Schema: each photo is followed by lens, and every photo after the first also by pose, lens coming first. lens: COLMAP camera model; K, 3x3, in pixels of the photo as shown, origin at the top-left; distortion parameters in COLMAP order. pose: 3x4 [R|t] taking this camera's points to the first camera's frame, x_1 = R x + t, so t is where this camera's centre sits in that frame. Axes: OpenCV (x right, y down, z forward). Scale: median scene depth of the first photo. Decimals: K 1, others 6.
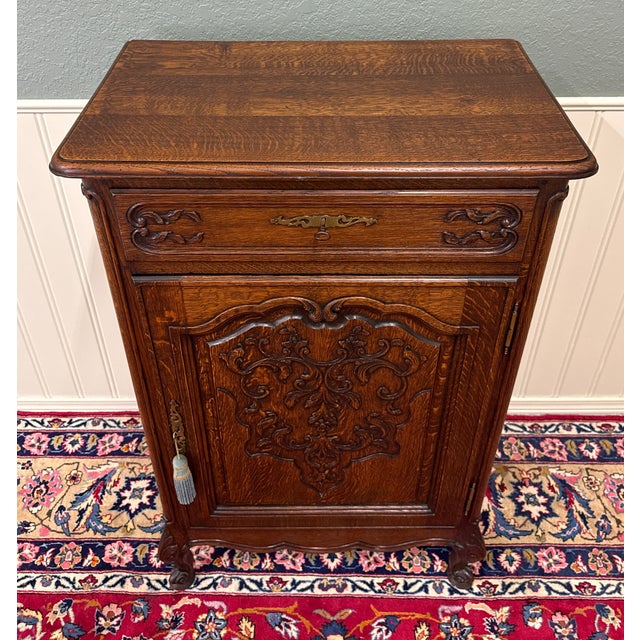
lens RADIAL K [[675.6, 0, 306.0], [0, 675.6, 227.4], [0, 0, 1]] dist [-0.004936, 0.002496]
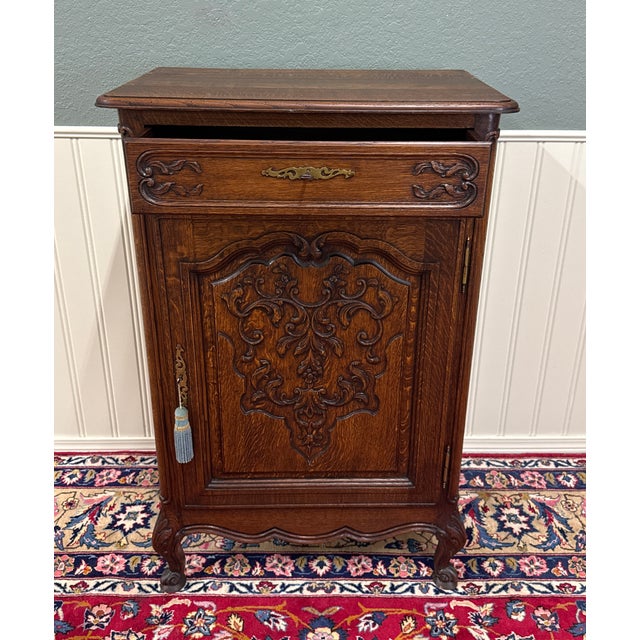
lens RADIAL K [[676.6, 0, 328.4], [0, 676.6, 258.8], [0, 0, 1]] dist [0.015022, -0.024824]
pose [[0.999474, 0.008367, 0.031332, 0.013903], [-0.000688, 0.971403, -0.237437, 0.289777], [-0.032422, 0.237291, 0.970898, -0.114399]]
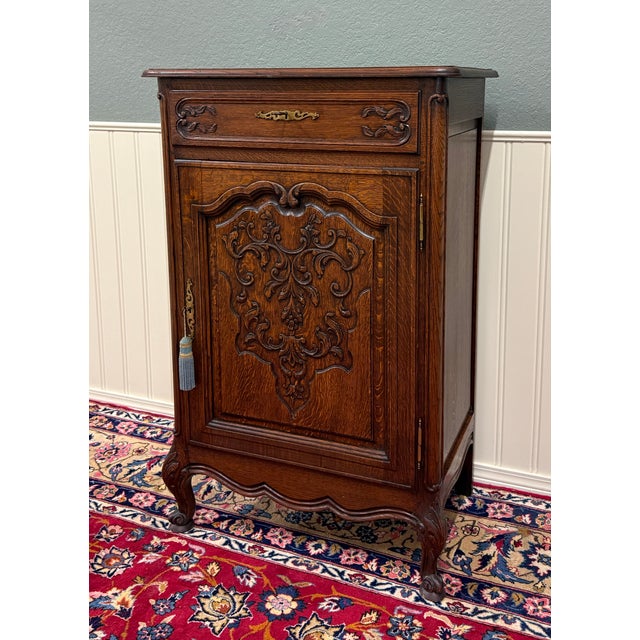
lens RADIAL K [[709.9, 0, 337.2], [0, 709.9, 192.3], [0, 0, 1]] dist [0.008464, -0.008489]
pose [[0.929659, 0.058516, -0.363744, 0.434693], [-0.218301, 0.882814, -0.415915, 0.470130], [0.296781, 0.466064, 0.833490, -0.126877]]
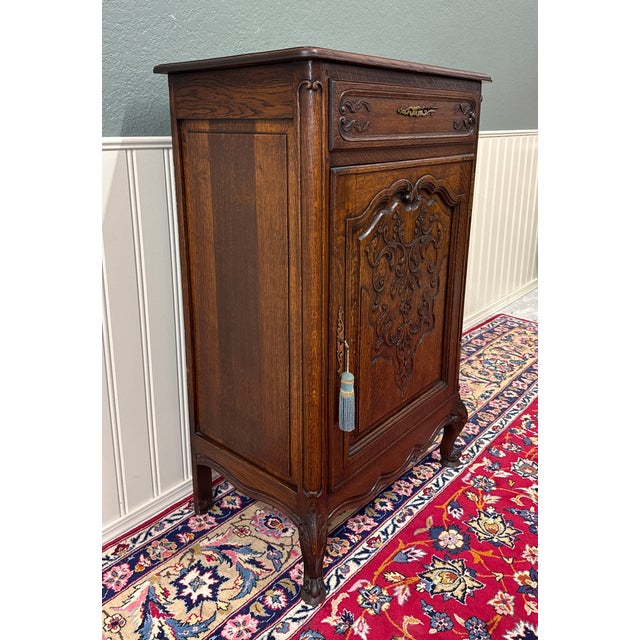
lens RADIAL K [[556.4, 0, 319.2], [0, 556.4, 255.9], [0, 0, 1]] dist [0.005712, -0.007793]
pose [[0.645678, -0.167769, 0.744952, -0.684703], [0.443779, 0.876348, -0.187280, 0.255363], [-0.621418, 0.451517, 0.640291, 0.281462]]
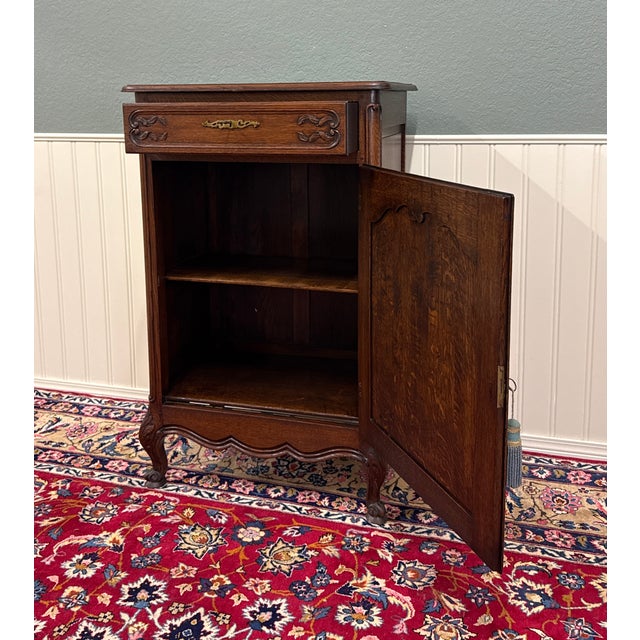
lens RADIAL K [[713.0, 0, 310.3], [0, 713.0, 187.3], [0, 0, 1]] dist [0.024840, -0.034247]
pose [[0.958620, 0.028859, -0.283223, 0.446614], [-0.162461, 0.872410, -0.460985, 0.609093], [0.233783, 0.487922, 0.840998, -0.302711]]
